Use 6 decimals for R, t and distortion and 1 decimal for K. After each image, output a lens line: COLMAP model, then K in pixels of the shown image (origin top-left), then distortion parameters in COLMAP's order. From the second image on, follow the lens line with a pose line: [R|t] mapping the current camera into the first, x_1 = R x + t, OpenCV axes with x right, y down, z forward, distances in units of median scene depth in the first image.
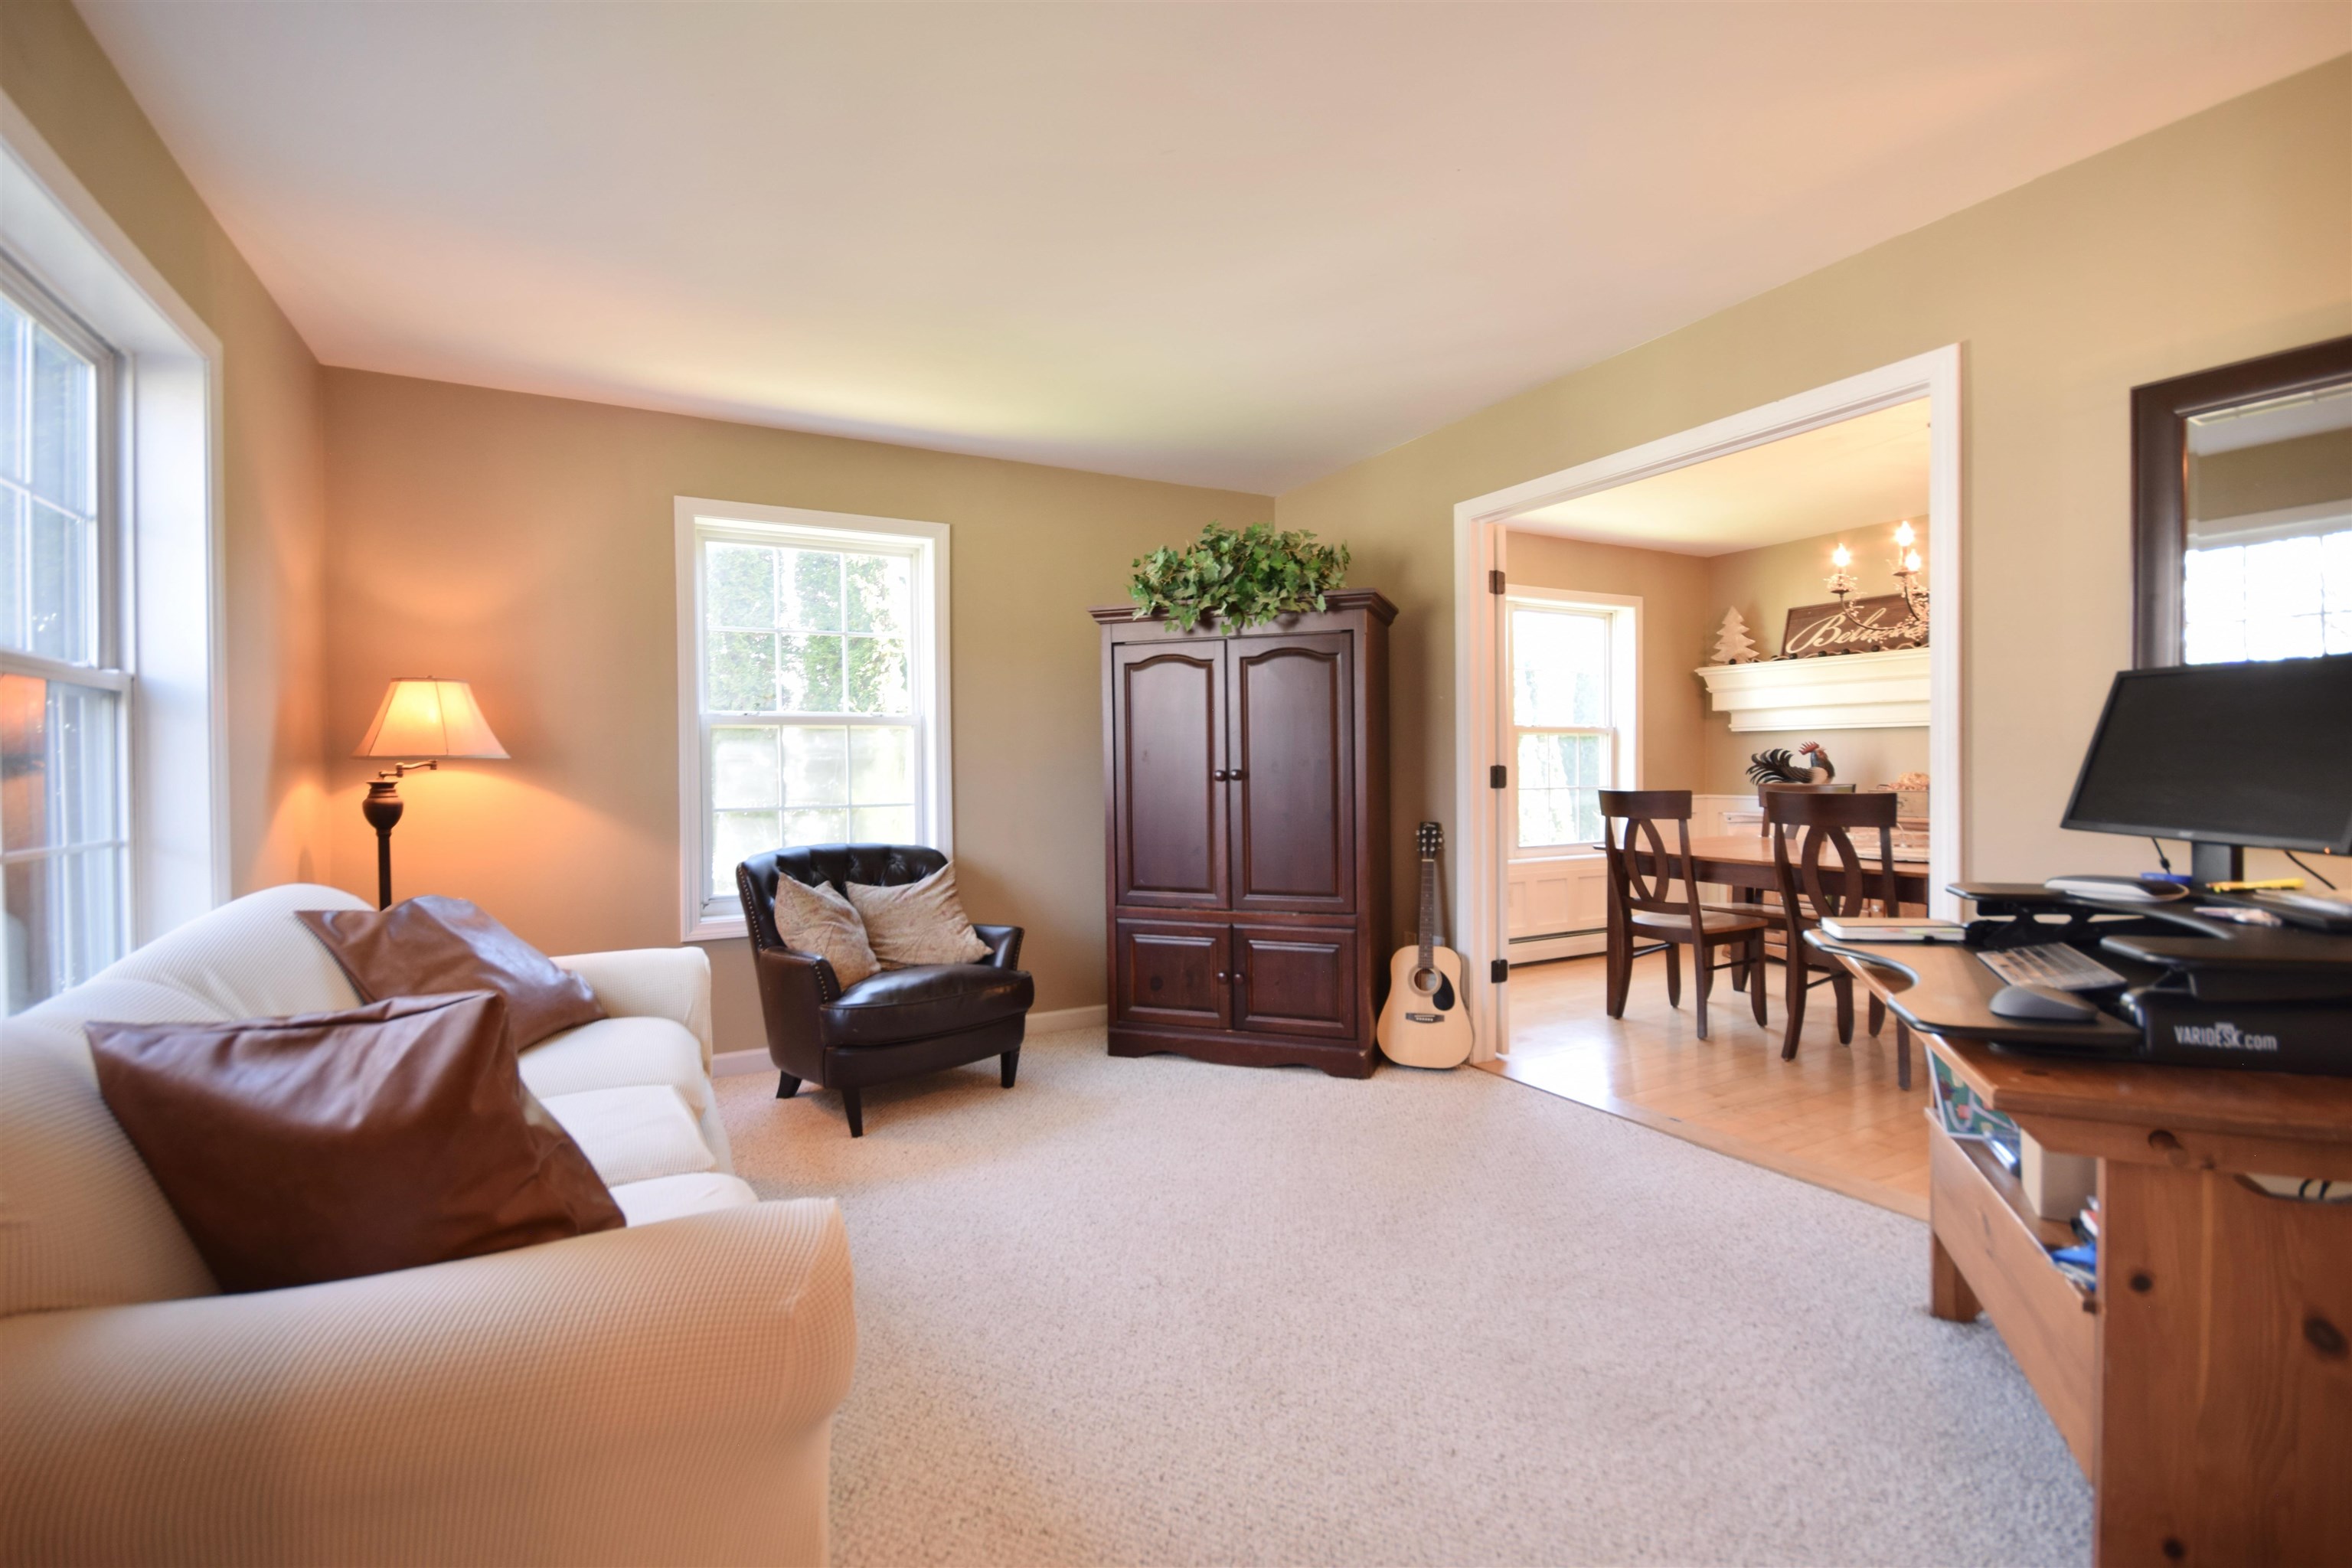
lens RADIAL K [[1048.2, 0, 1184.3], [0, 1048.2, 780.7], [0, 0, 1]] dist [0.001765, -0.003135]
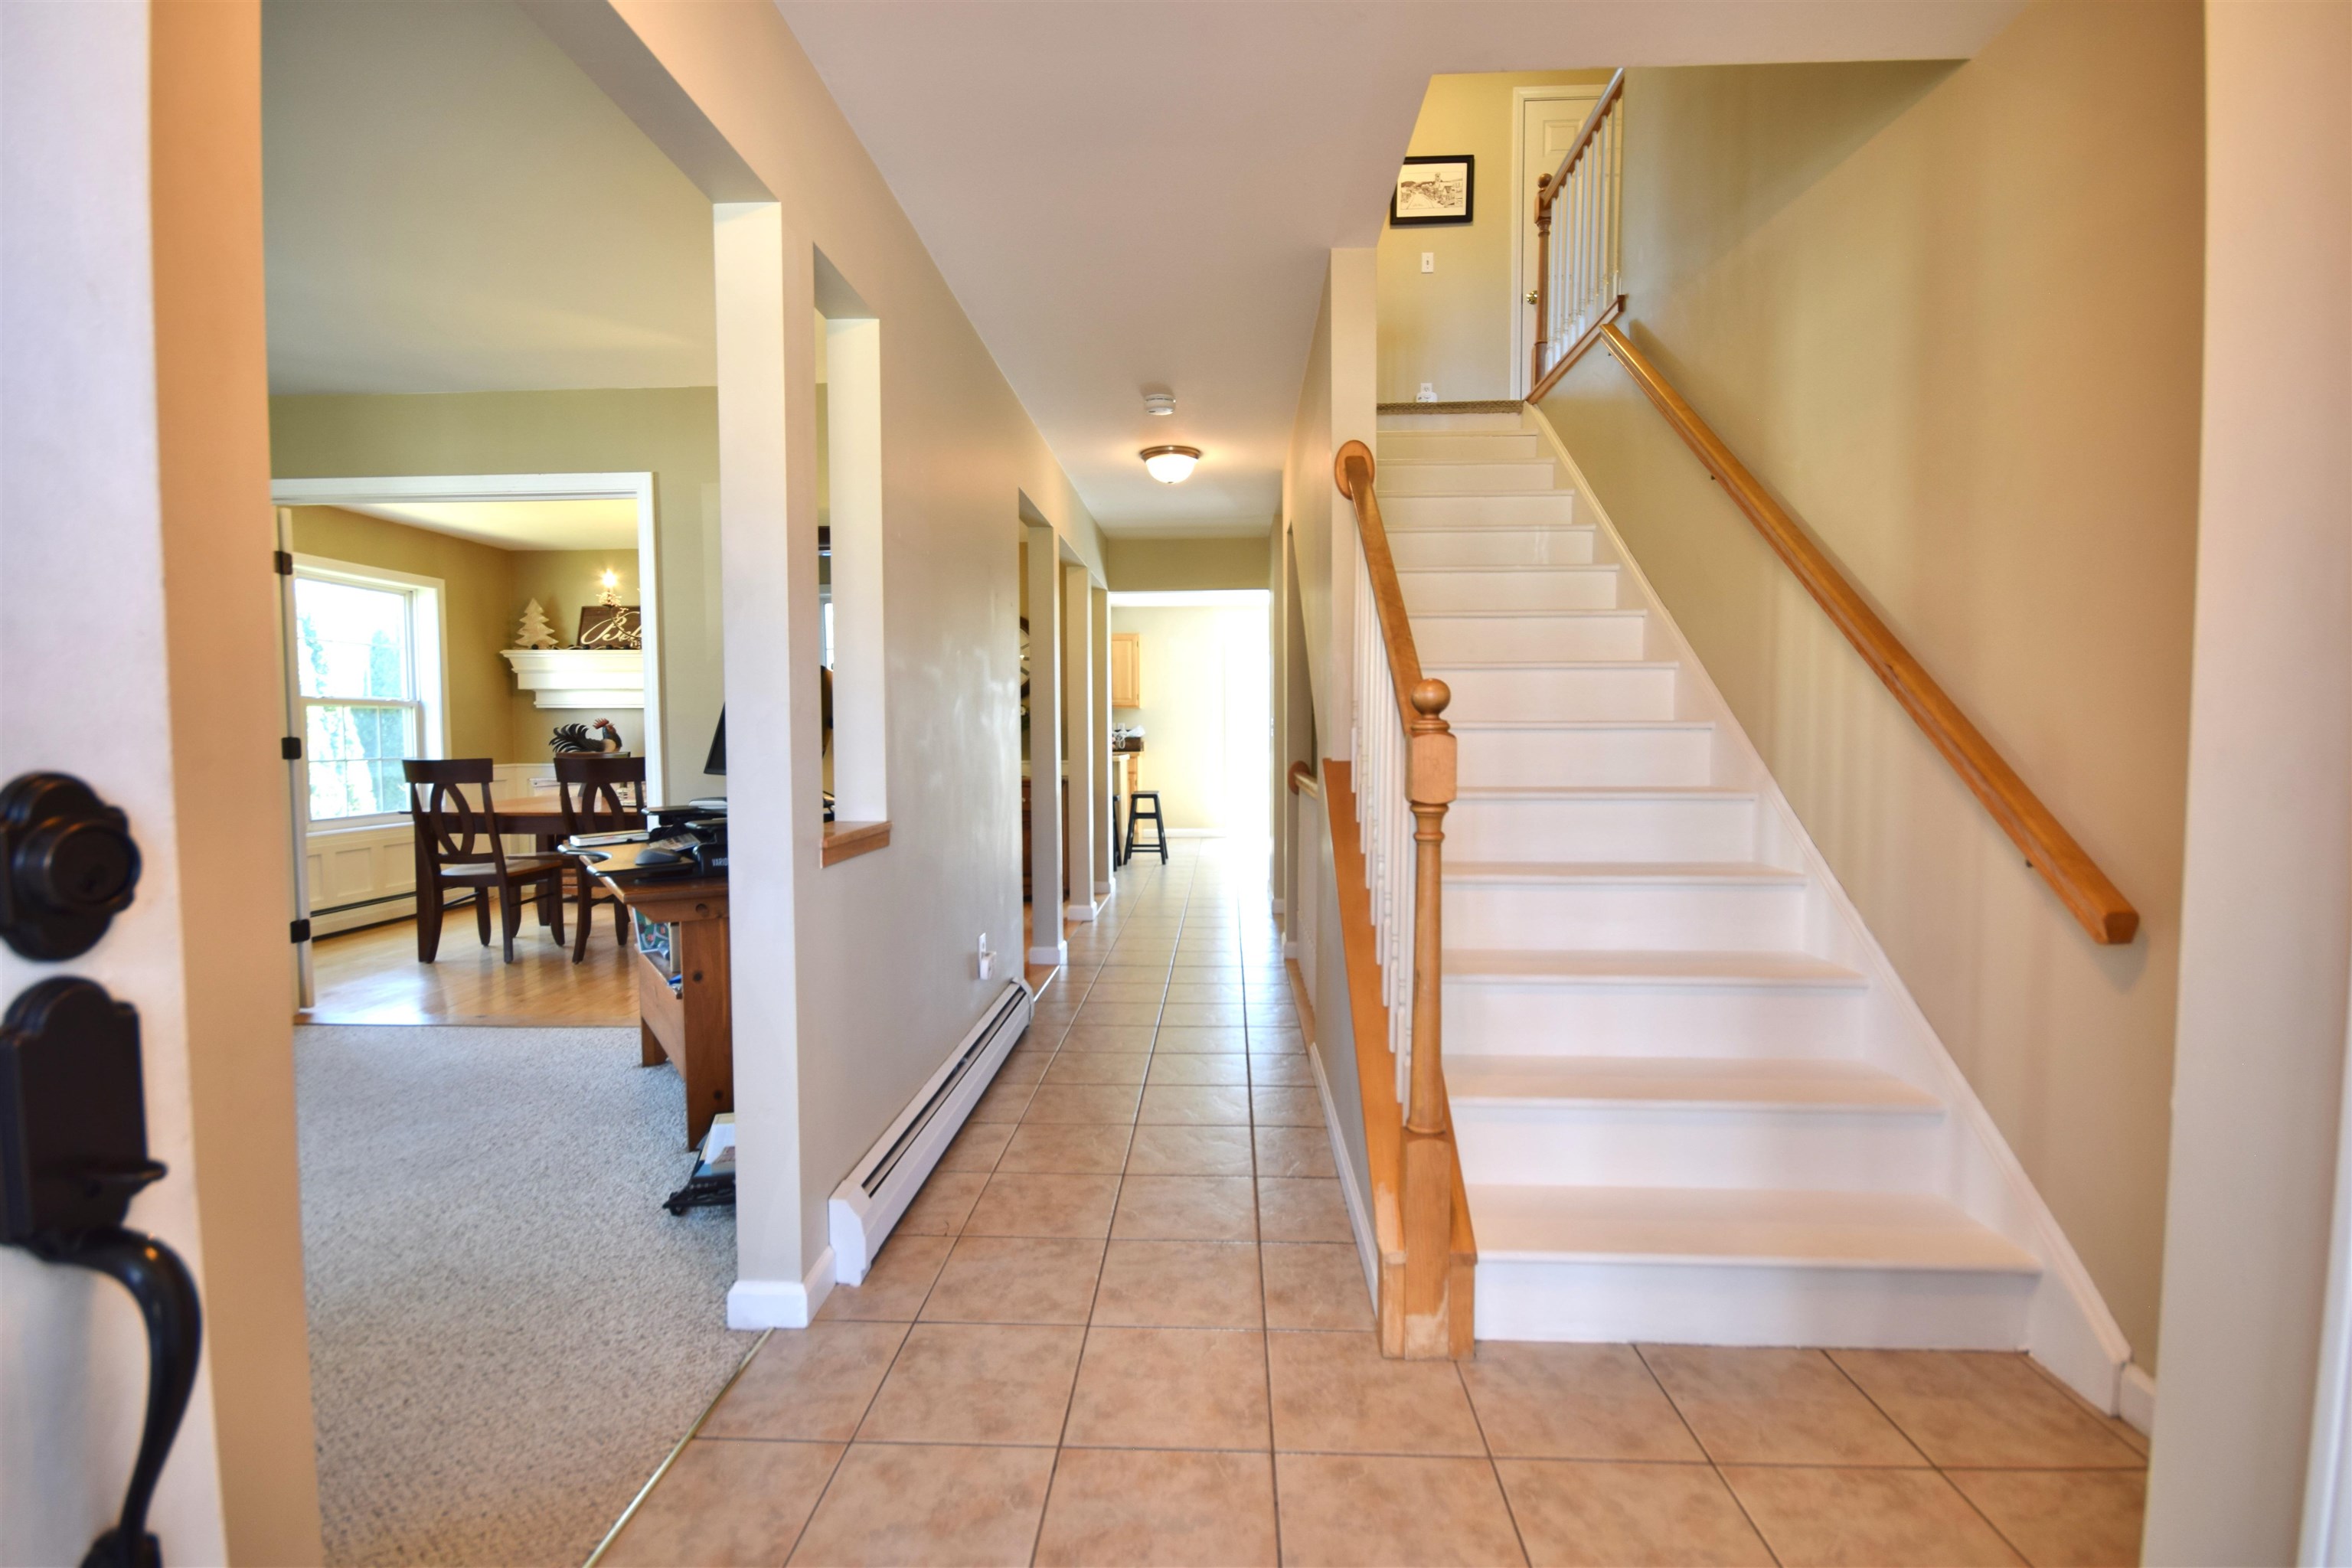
lens RADIAL K [[1048.2, 0, 1184.3], [0, 1048.2, 780.7], [0, 0, 1]] dist [0.001765, -0.003135]
pose [[0.528013, -0.034060, 0.848553, -0.127647], [0.011484, 0.999390, 0.032969, 0.004673], [-0.849159, -0.007663, 0.528082, -0.334532]]
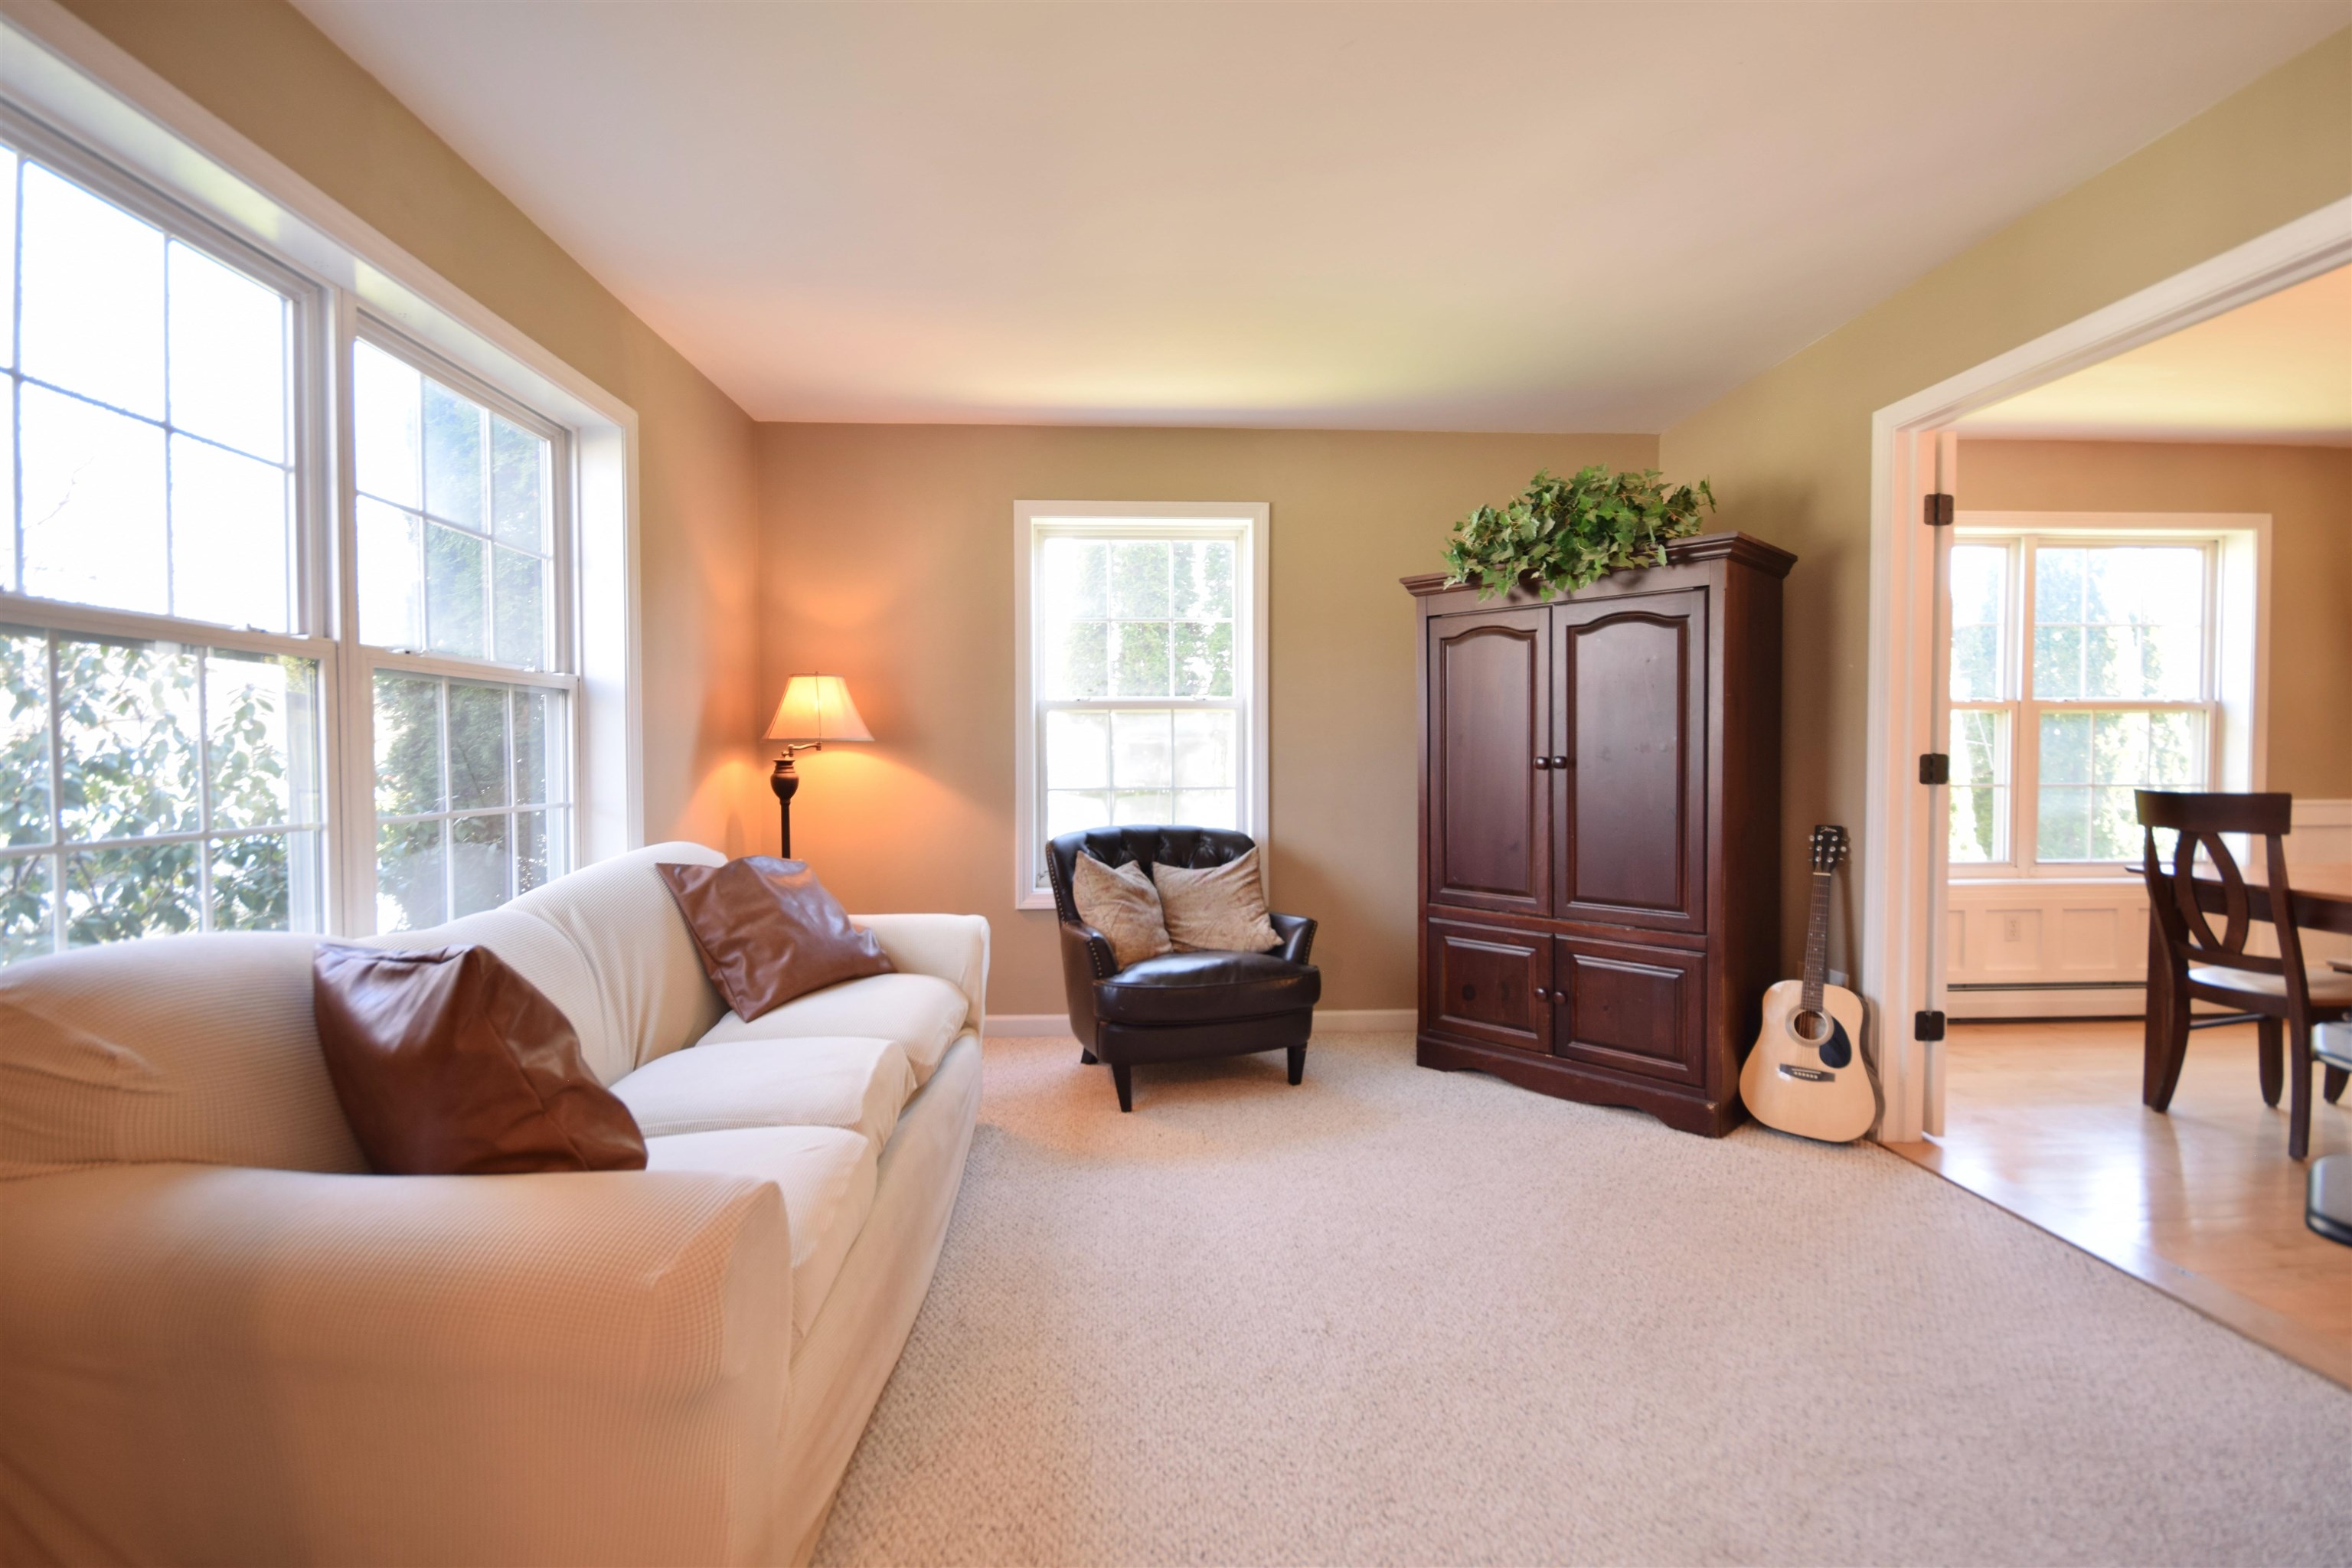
lens RADIAL K [[1048.2, 0, 1184.3], [0, 1048.2, 780.7], [0, 0, 1]] dist [0.001765, -0.003135]
pose [[0.899784, 0.019479, -0.435901, 0.147578], [-0.012513, 0.999744, 0.018846, -0.003011], [0.436157, -0.011503, 0.899797, 0.087961]]
